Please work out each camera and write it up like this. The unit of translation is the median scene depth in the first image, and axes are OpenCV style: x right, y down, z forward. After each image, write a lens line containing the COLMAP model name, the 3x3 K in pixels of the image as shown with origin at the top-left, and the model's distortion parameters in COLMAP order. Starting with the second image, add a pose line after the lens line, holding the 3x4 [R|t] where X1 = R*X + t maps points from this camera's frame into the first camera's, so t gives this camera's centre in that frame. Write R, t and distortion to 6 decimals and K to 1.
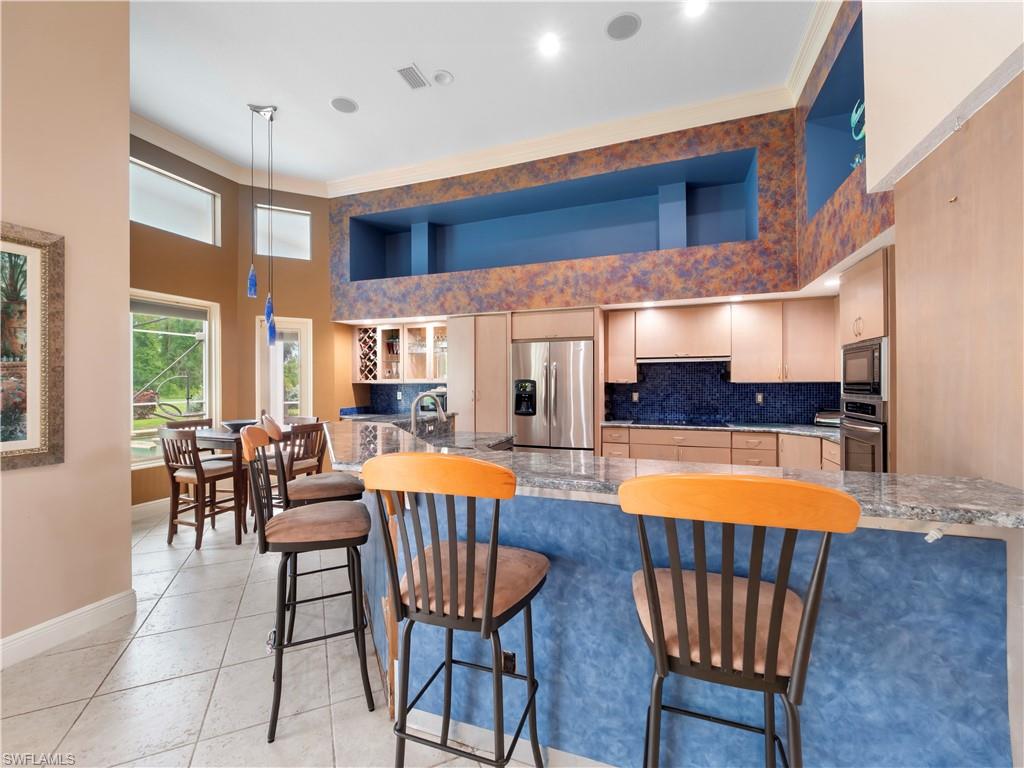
lens RADIAL K [[434.1, 0, 506.1], [0, 434.1, 381.8], [0, 0, 1]] dist [-0.000770, -0.000472]
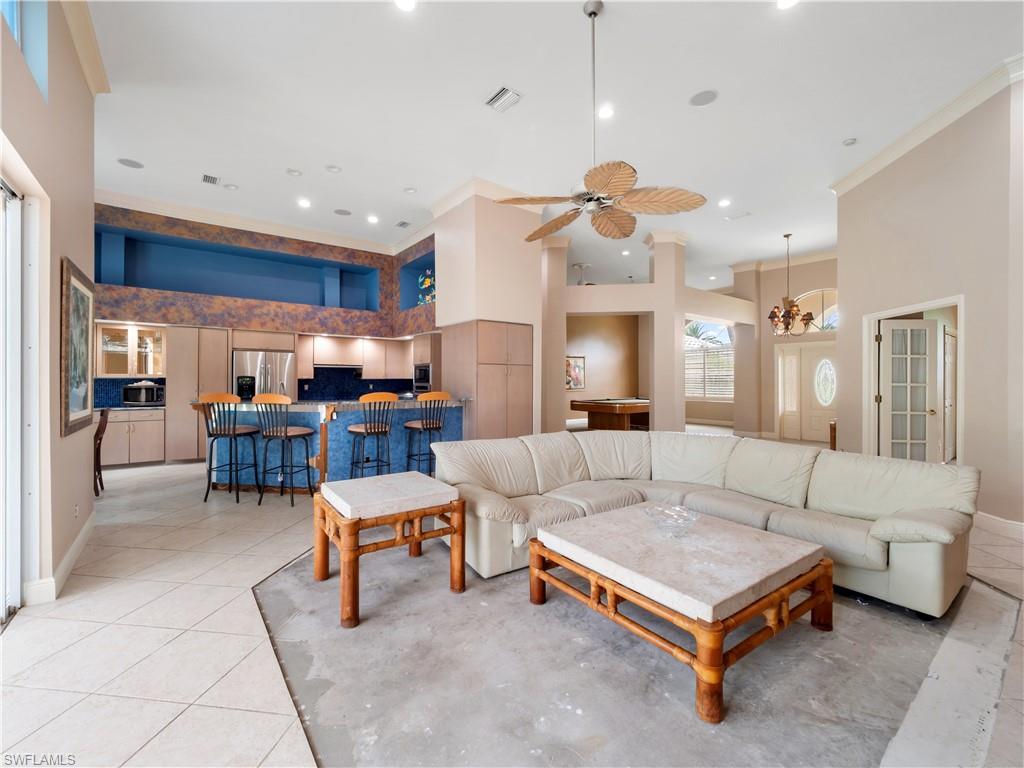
lens RADIAL K [[434.1, 0, 506.1], [0, 434.1, 381.8], [0, 0, 1]] dist [-0.000770, -0.000472]
pose [[0.530806, 0.003453, 0.847486, -0.707985], [-0.004089, 0.999990, -0.001513, 0.013908], [-0.847483, -0.002663, 0.530815, -0.526132]]
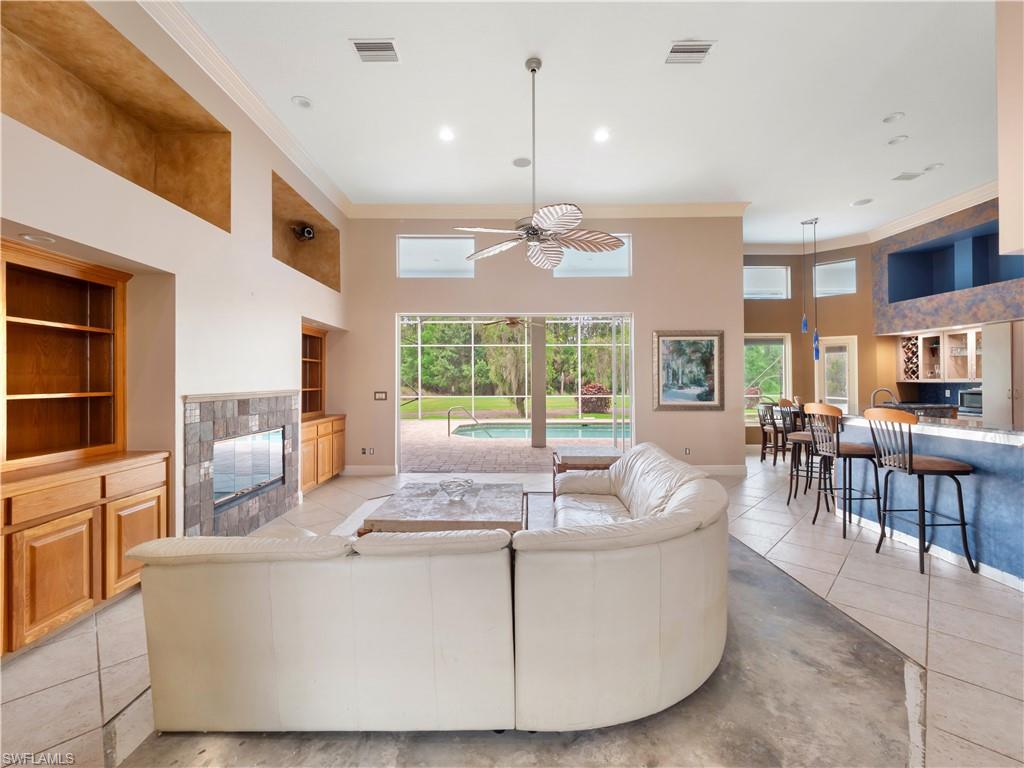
lens RADIAL K [[429.2, 0, 514.1], [0, 429.2, 378.3], [0, 0, 1]] dist [-0.002690, -0.000471]
pose [[0.360779, -0.006341, -0.932630, 0.484259], [0.005849, 0.999973, -0.004536, -0.009523], [0.932633, -0.003818, 0.360807, -0.572954]]
